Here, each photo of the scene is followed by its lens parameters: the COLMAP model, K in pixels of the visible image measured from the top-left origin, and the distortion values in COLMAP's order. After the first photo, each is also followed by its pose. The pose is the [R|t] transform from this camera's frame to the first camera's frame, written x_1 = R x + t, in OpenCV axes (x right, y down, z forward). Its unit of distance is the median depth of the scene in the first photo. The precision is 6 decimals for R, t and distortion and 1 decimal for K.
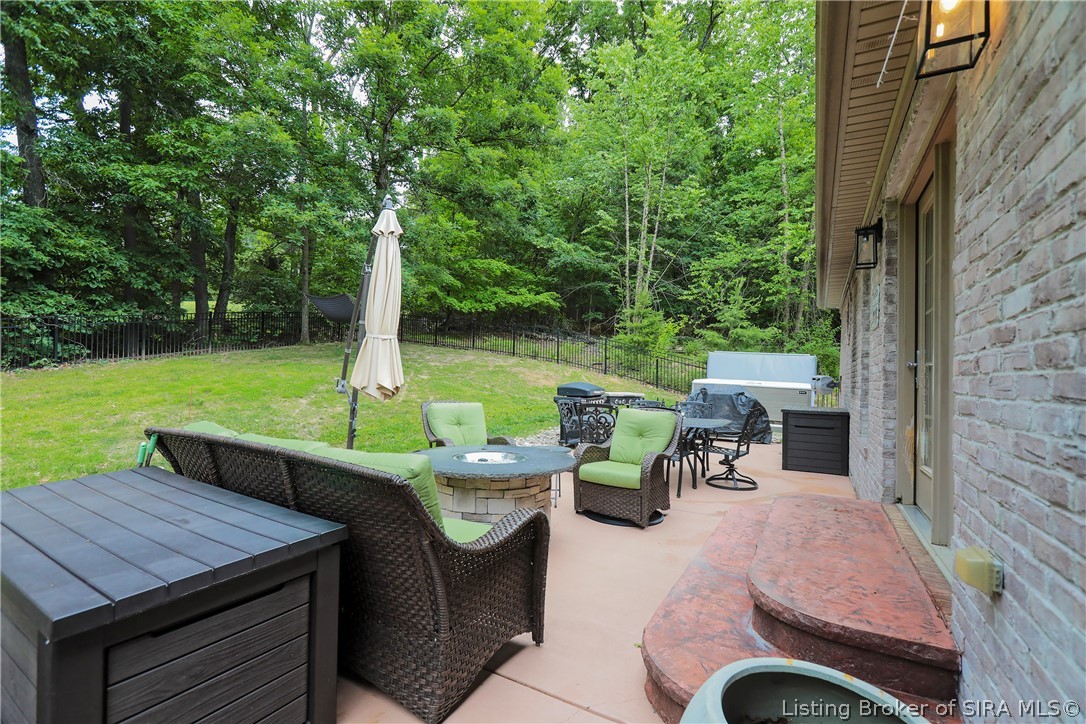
lens RADIAL K [[488.7, 0, 543.0], [0, 488.7, 362.0], [0, 0, 1]] dist [0.001362, 0.001079]
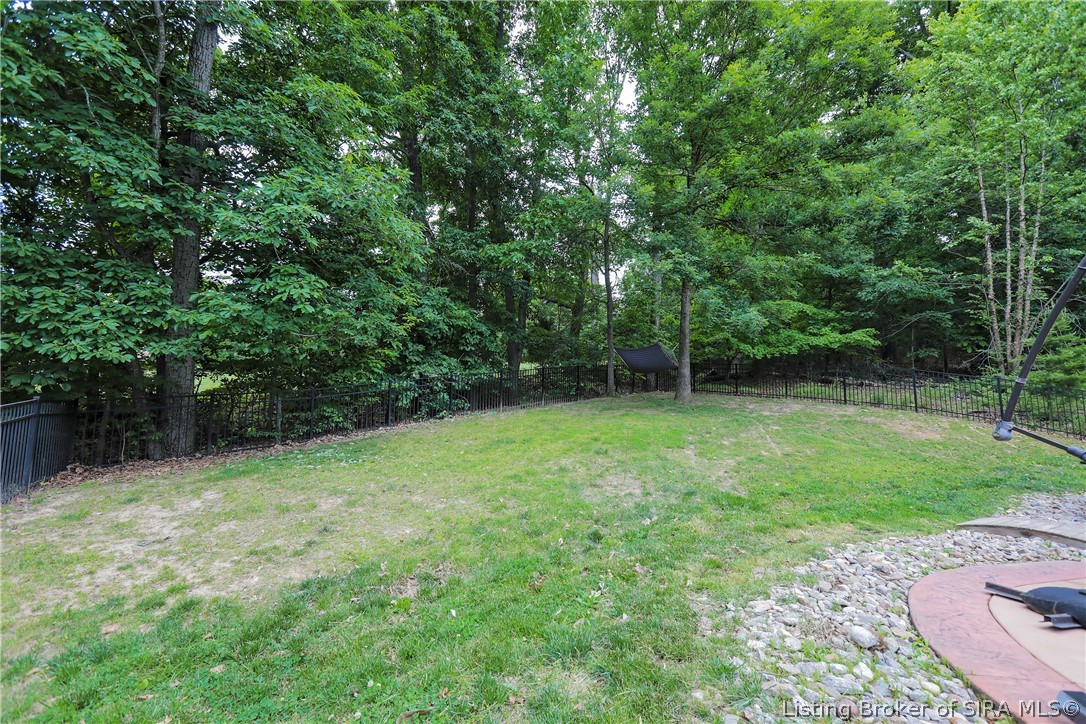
lens RADIAL K [[488.7, 0, 543.0], [0, 488.7, 362.0], [0, 0, 1]] dist [0.001362, 0.001079]
pose [[0.903896, -0.054430, -0.424276, -0.253031], [0.006803, 0.993575, -0.112971, 0.009087], [0.427699, 0.099227, 0.898458, 0.022713]]
